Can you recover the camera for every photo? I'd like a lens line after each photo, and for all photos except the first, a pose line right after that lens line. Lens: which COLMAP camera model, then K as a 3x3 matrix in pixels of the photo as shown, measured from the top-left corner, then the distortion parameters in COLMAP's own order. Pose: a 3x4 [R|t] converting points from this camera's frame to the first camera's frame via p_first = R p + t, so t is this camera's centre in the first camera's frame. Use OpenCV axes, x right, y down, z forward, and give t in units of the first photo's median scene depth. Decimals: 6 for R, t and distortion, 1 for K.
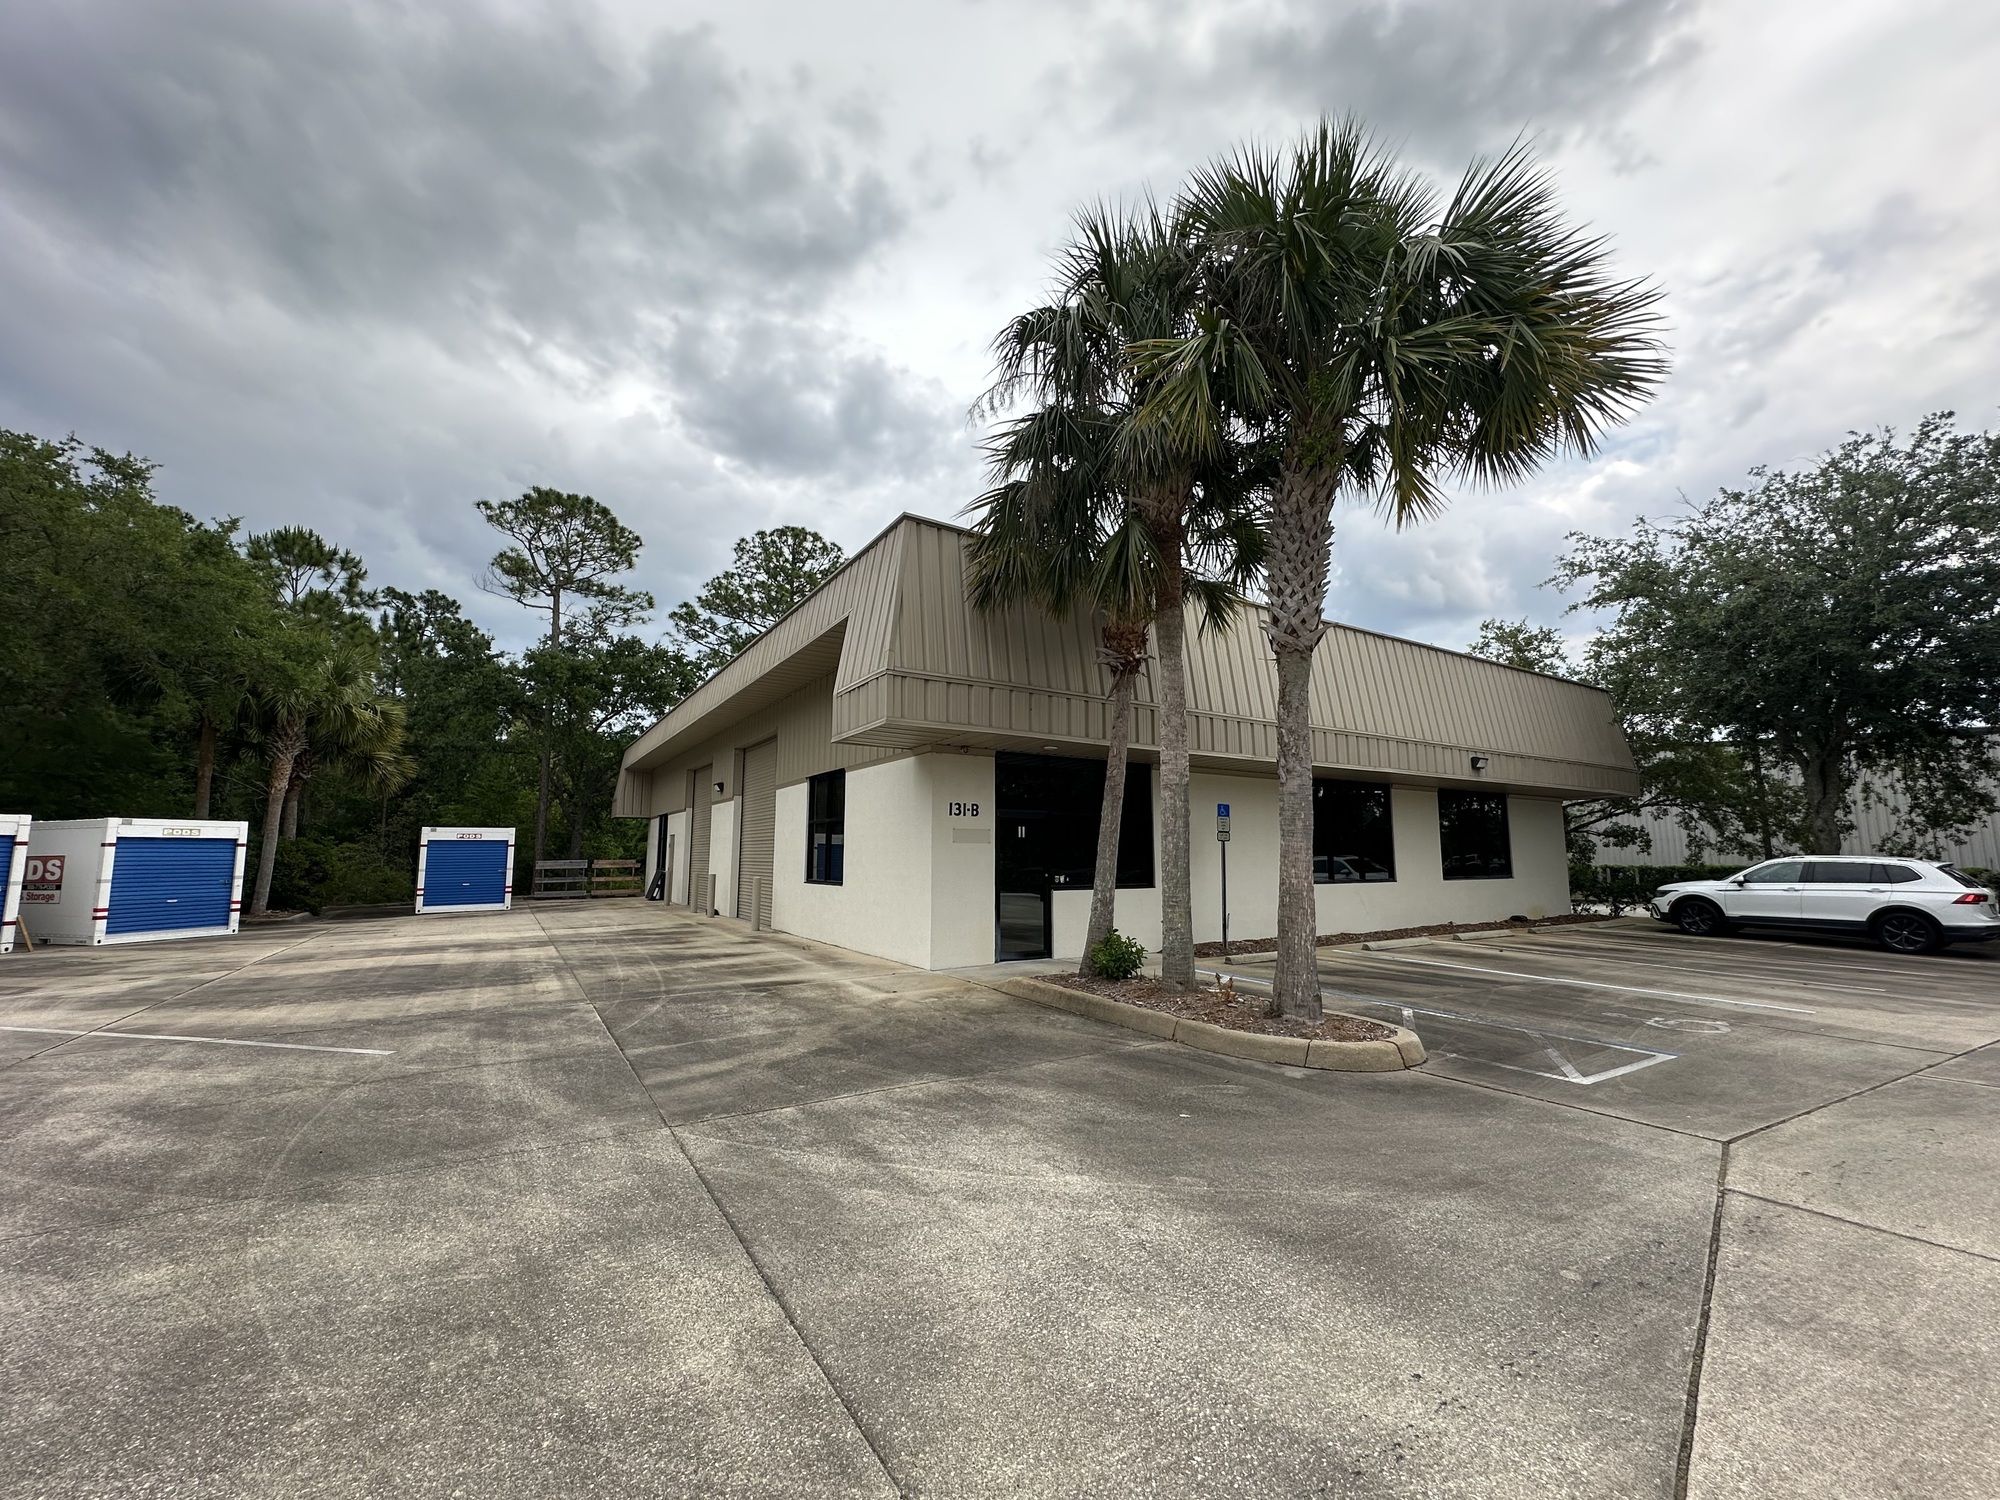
lens RADIAL K [[809.5, 0, 996.6], [0, 809.5, 740.0], [0, 0, 1]] dist [0.003654, 0.000869]
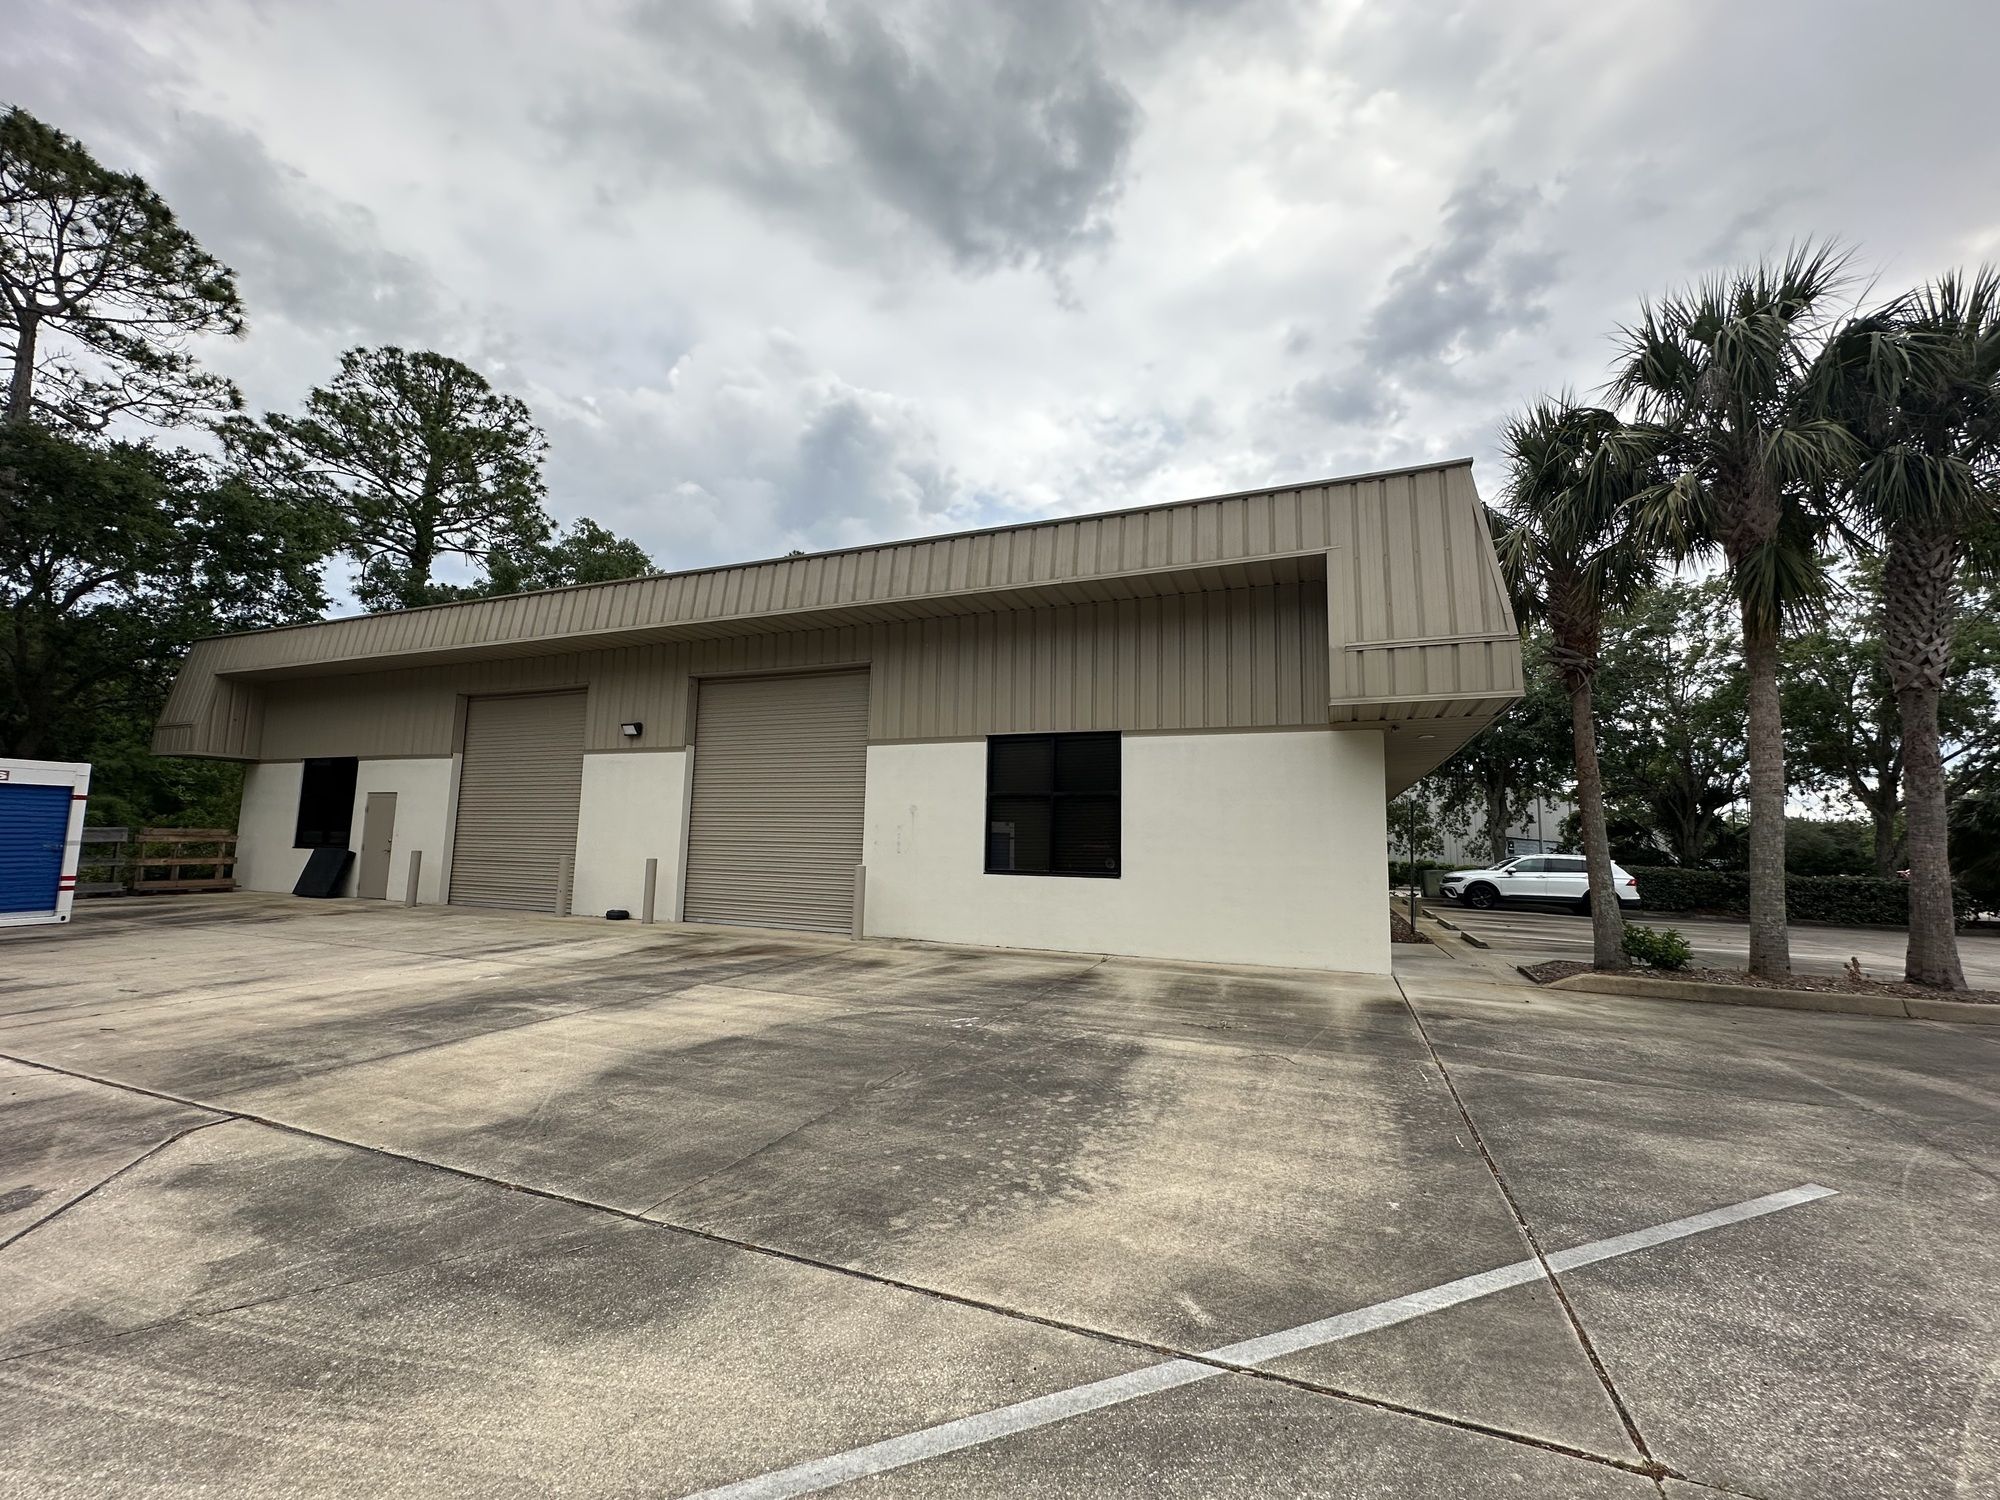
lens RADIAL K [[809.5, 0, 987.6], [0, 809.5, 759.5], [0, 0, 1]] dist [0.003654, 0.000869]
pose [[0.805711, 0.080873, 0.586762, -0.357576], [-0.106932, 0.994218, 0.009801, 0.031790], [-0.582577, -0.070640, 0.809700, 0.200388]]
